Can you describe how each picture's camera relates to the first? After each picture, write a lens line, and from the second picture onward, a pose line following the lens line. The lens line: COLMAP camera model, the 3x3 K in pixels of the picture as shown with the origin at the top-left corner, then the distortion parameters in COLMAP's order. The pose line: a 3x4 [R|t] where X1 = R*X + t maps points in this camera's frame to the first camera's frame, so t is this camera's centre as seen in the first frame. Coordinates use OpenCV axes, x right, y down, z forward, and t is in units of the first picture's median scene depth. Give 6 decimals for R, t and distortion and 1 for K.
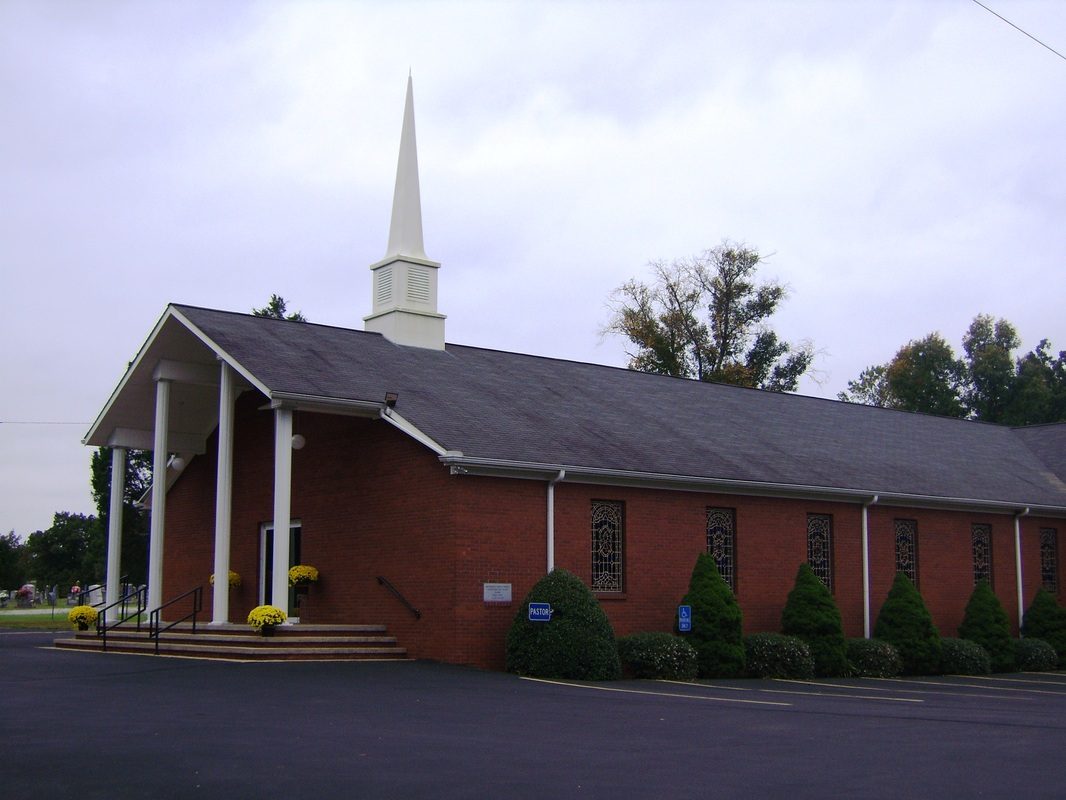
lens RADIAL K [[1409.6, 0, 533.0], [0, 1409.6, 400.0], [0, 0, 1]] dist [-0.107744, -0.022684]
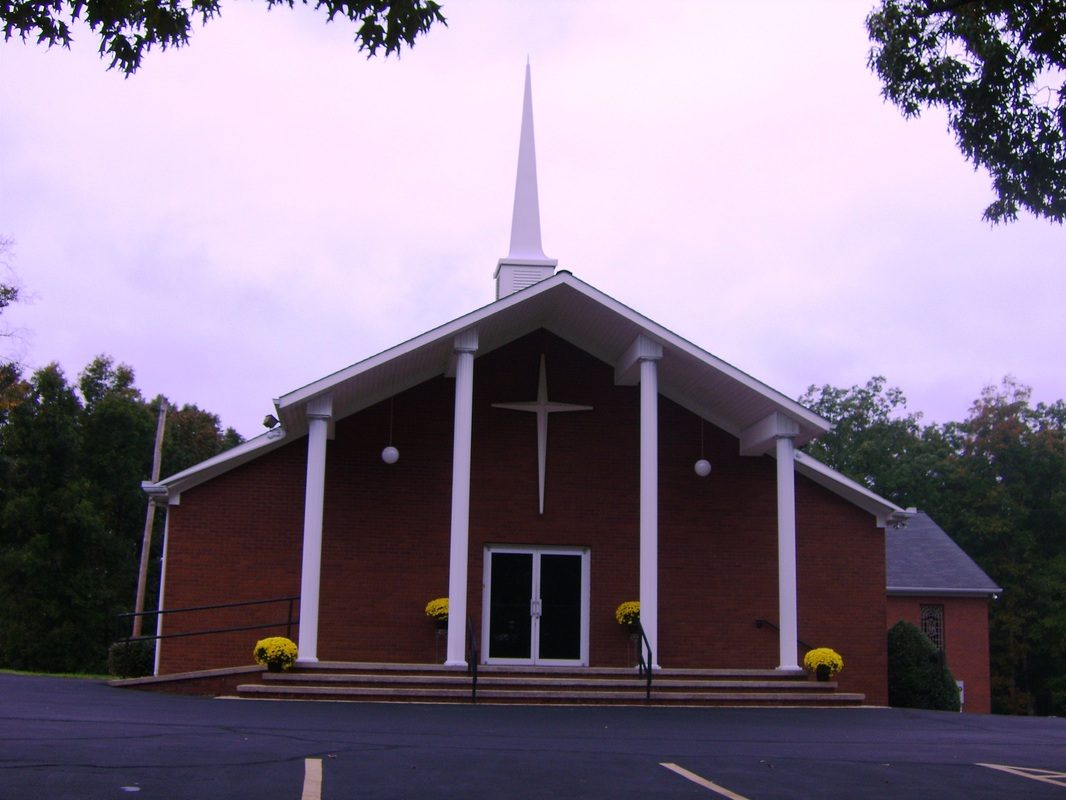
lens RADIAL K [[1409.6, 0, 533.0], [0, 1409.6, 400.0], [0, 0, 1]] dist [-0.107744, -0.022684]
pose [[0.516177, 0.172920, 0.838844, -0.879465], [-0.147786, 0.982699, -0.111635, 0.092342], [-0.843635, -0.066347, 0.532802, 0.536468]]
